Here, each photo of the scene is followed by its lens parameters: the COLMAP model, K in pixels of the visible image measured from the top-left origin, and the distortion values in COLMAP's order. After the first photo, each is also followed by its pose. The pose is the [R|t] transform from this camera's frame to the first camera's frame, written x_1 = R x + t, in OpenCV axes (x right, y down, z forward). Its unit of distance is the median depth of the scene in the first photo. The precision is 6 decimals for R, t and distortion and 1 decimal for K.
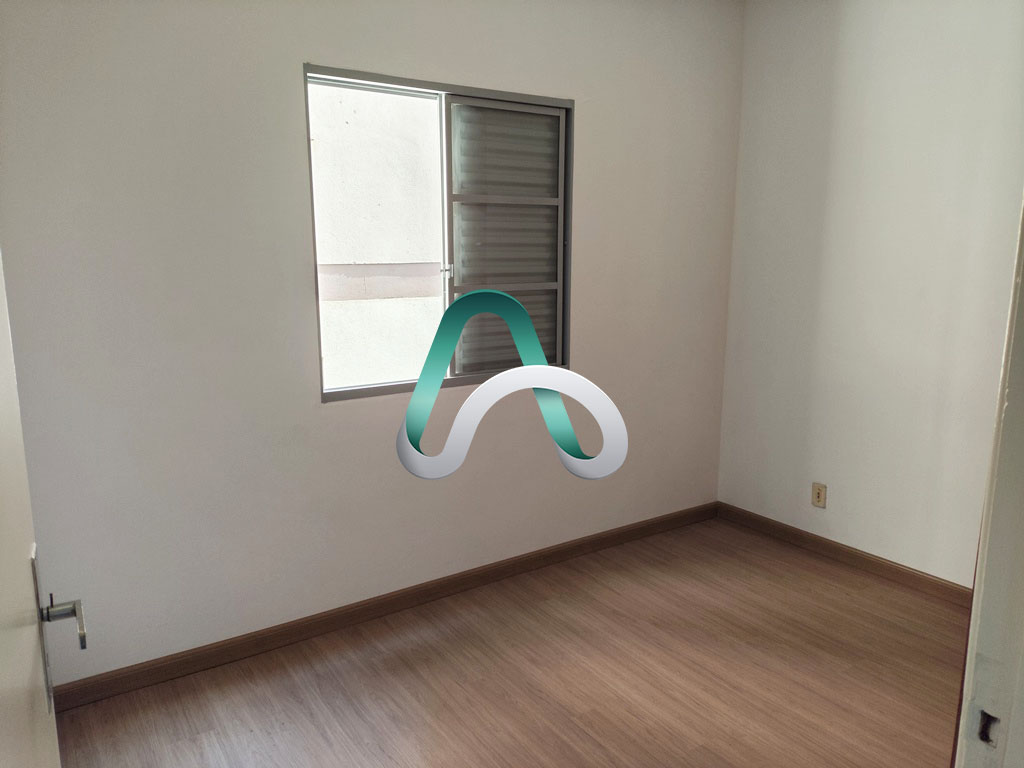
lens RADIAL K [[765.5, 0, 512.0], [0, 765.5, 384.0], [0, 0, 1]] dist [0.050350, -0.000220]
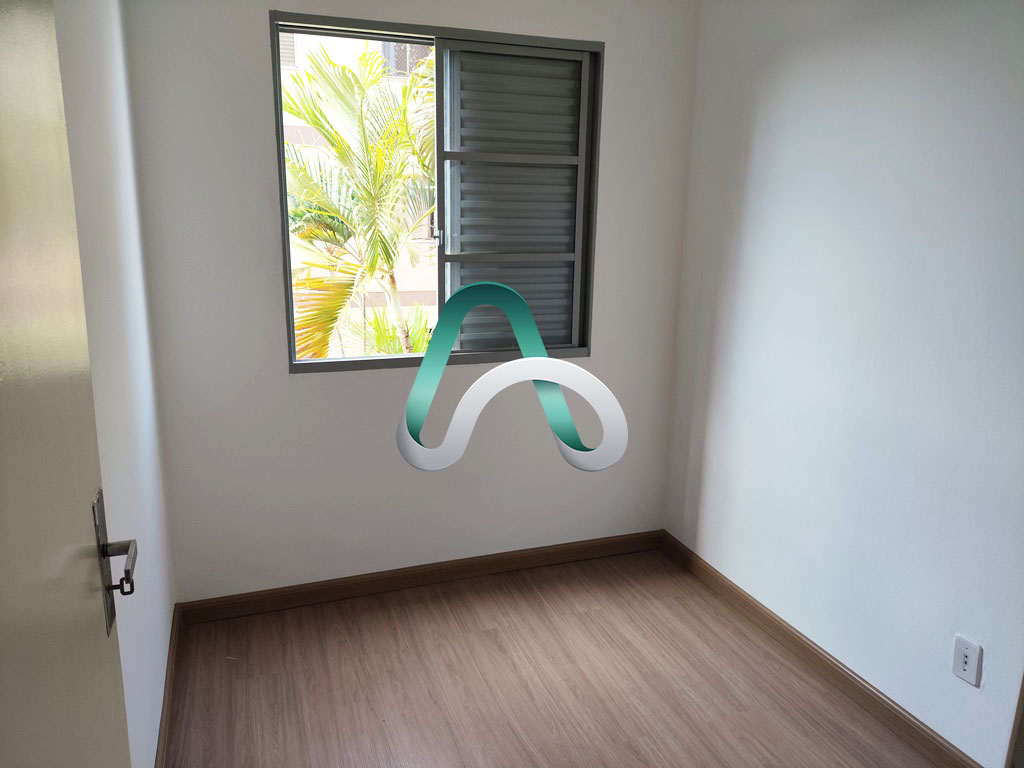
lens RADIAL K [[742.6, 0, 508.5], [0, 742.6, 396.1], [0, 0, 1]] dist [0.000723, -0.002252]
pose [[0.970523, 0.067649, -0.231321, 0.199046], [-0.052811, 0.996165, 0.069752, -0.024619], [0.235153, -0.055479, 0.970374, 0.144423]]
